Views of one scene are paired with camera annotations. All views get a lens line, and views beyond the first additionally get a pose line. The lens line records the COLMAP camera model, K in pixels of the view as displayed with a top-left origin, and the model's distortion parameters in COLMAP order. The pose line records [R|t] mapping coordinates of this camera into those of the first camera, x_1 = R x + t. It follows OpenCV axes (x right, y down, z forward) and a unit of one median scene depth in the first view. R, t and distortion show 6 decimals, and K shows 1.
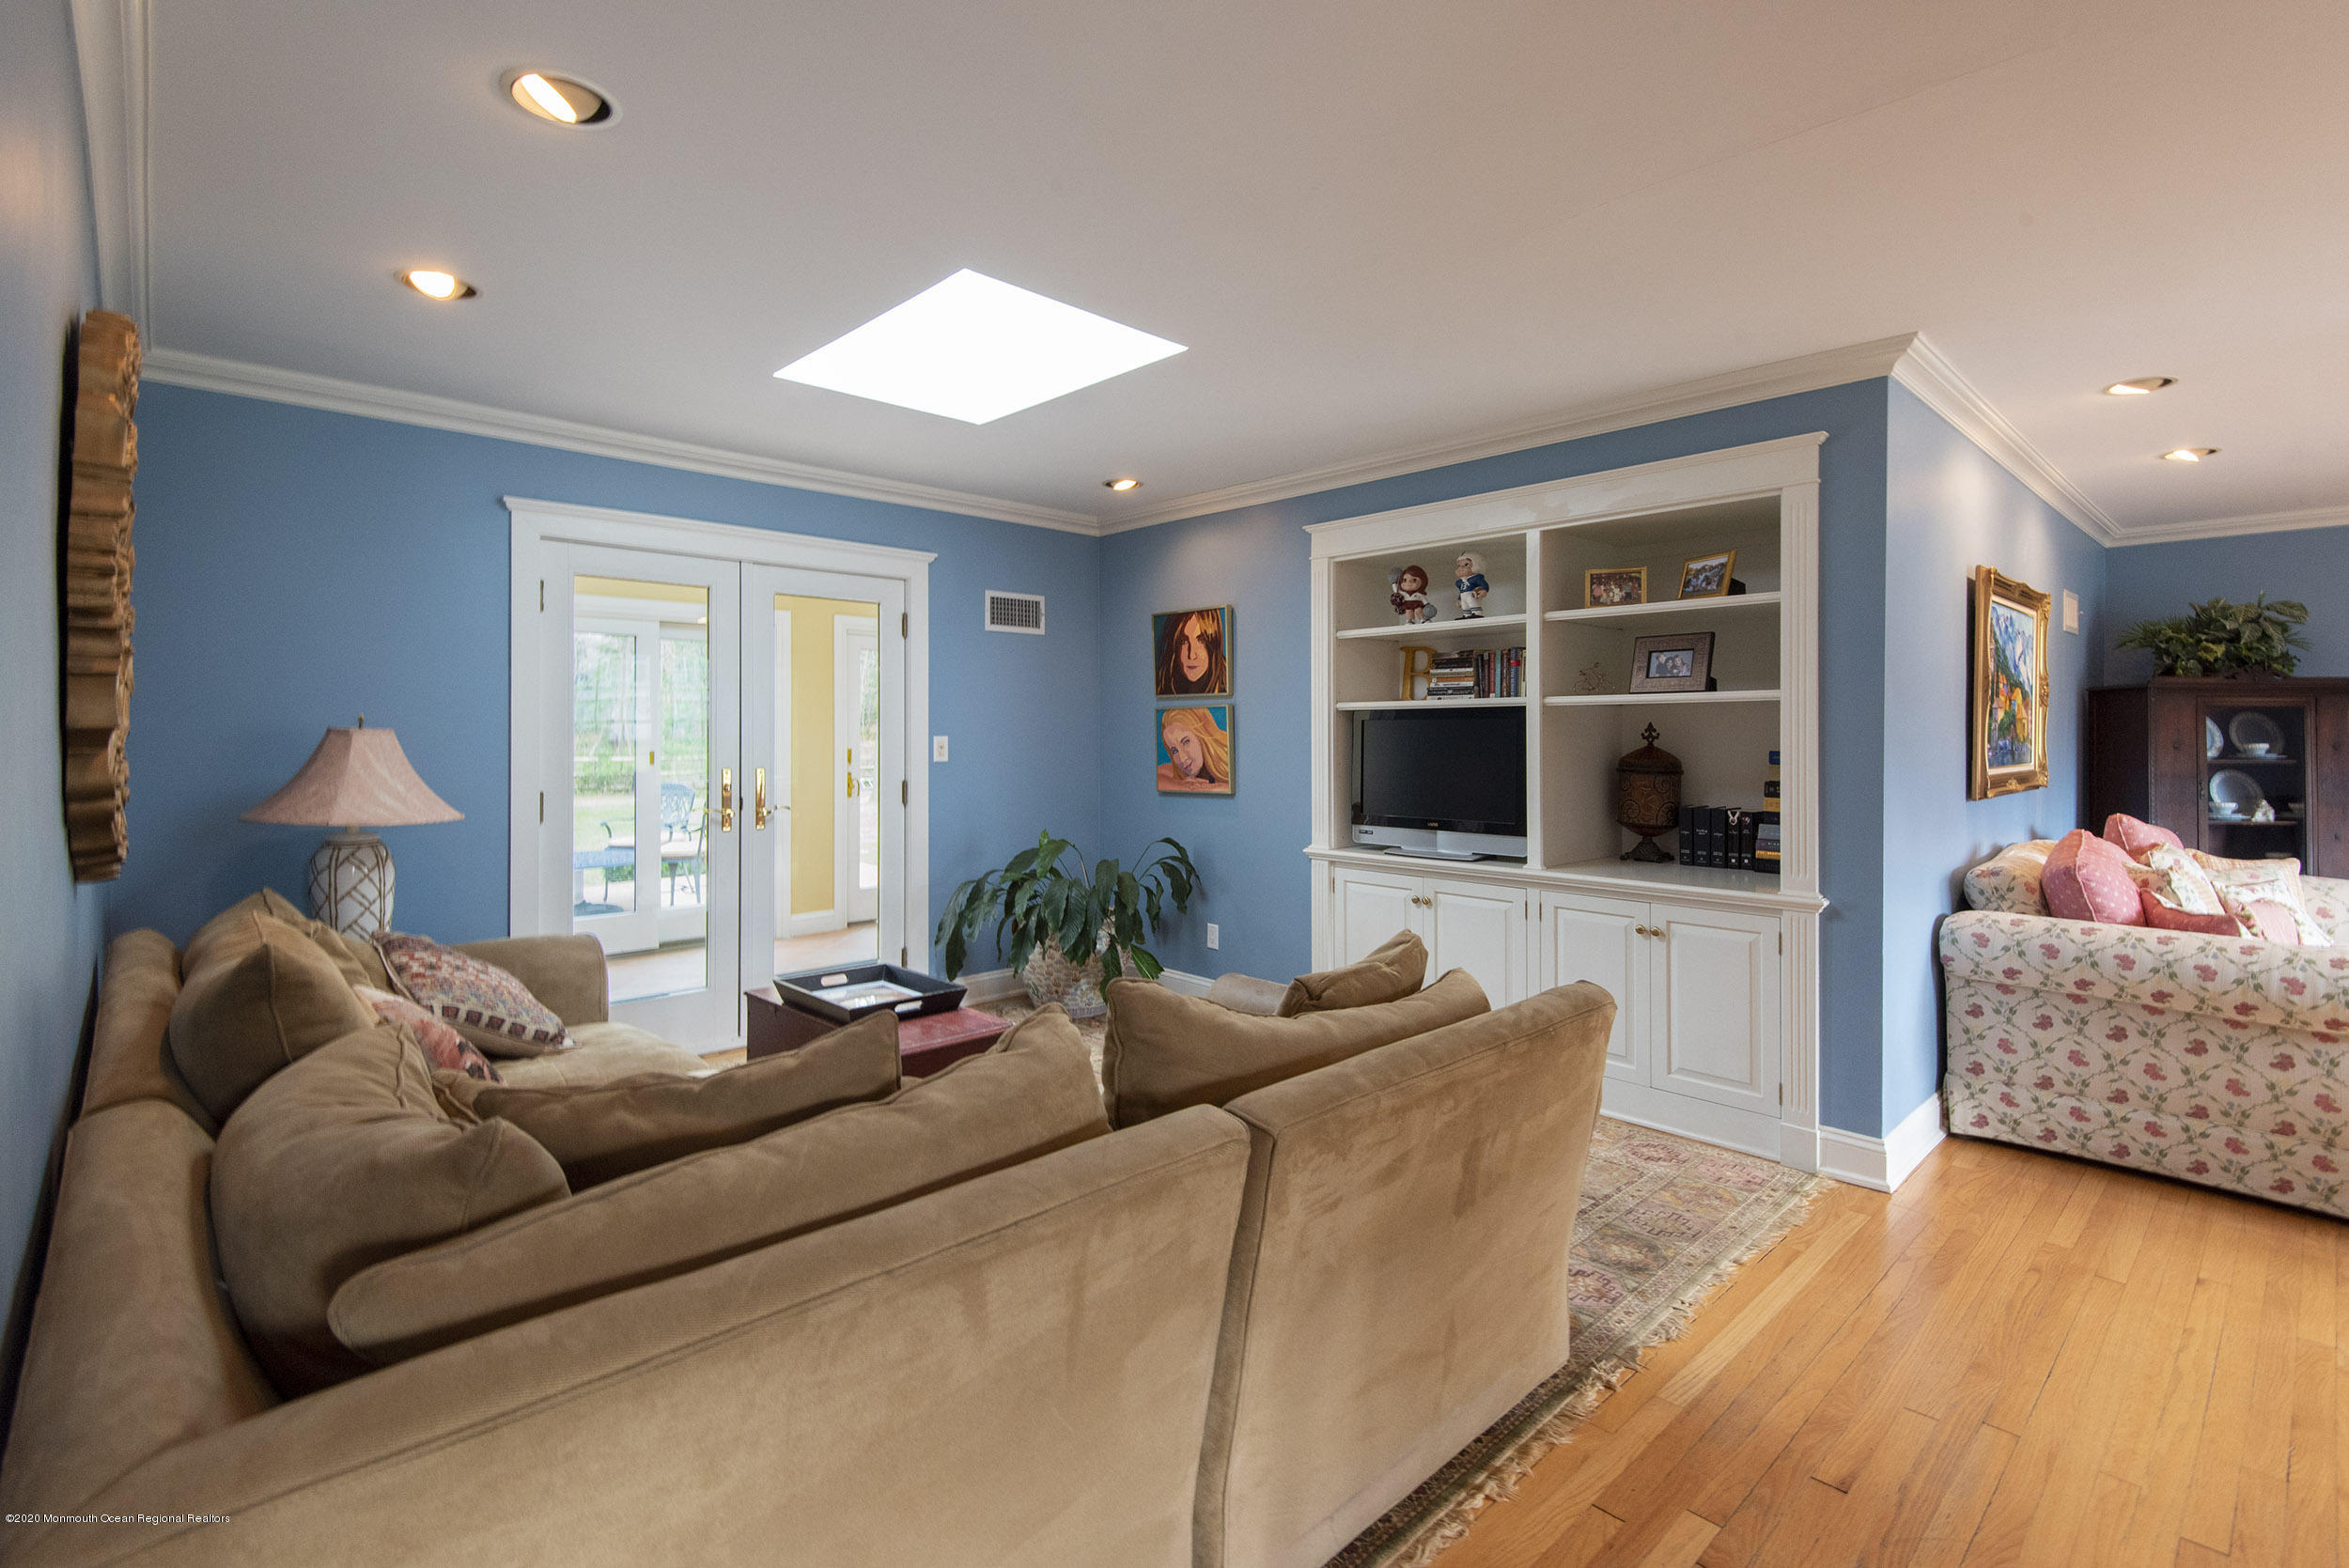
lens RADIAL K [[1079.6, 0, 1198.3], [0, 1079.6, 727.5], [0, 0, 1]] dist [-0.000481, -0.002065]
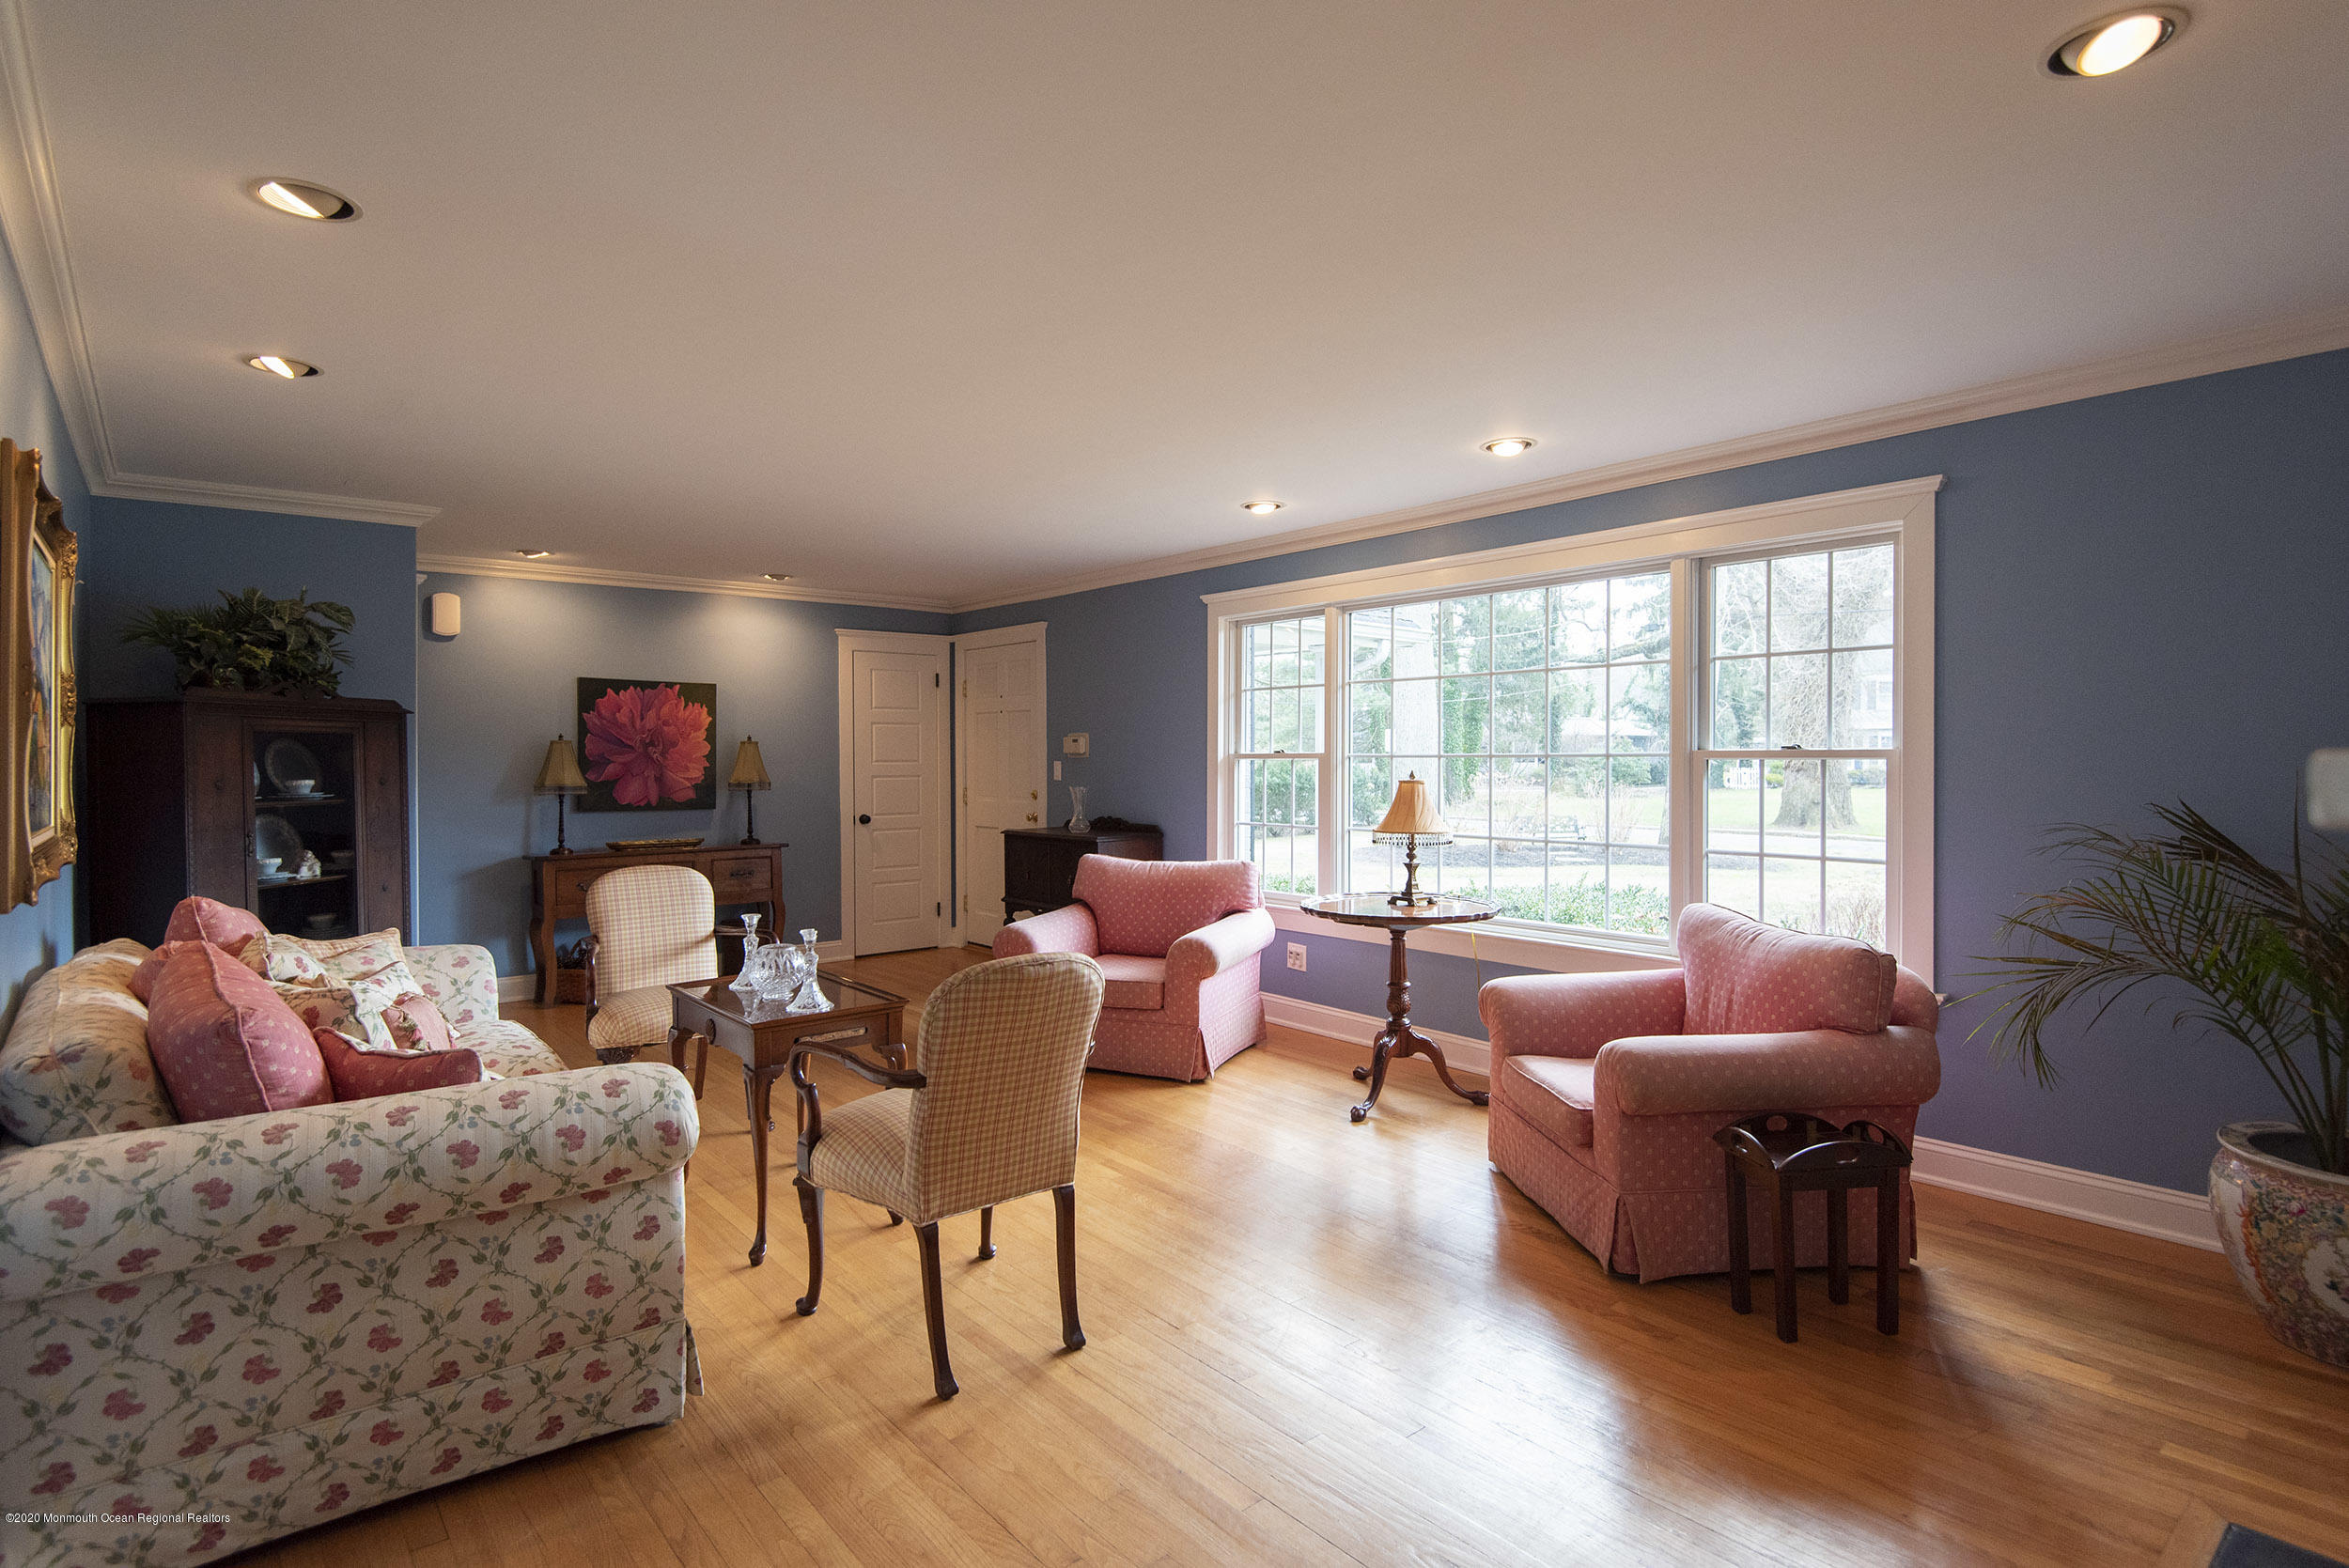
lens RADIAL K [[1213.8, 0, 1178.1], [0, 1213.8, 767.7], [0, 0, 1]] dist [-0.005870, -0.003090]
pose [[0.068660, -0.010134, 0.997589, 0.183374], [0.000072, 0.999948, 0.010153, -0.003300], [-0.997640, -0.000625, 0.068657, 0.375568]]
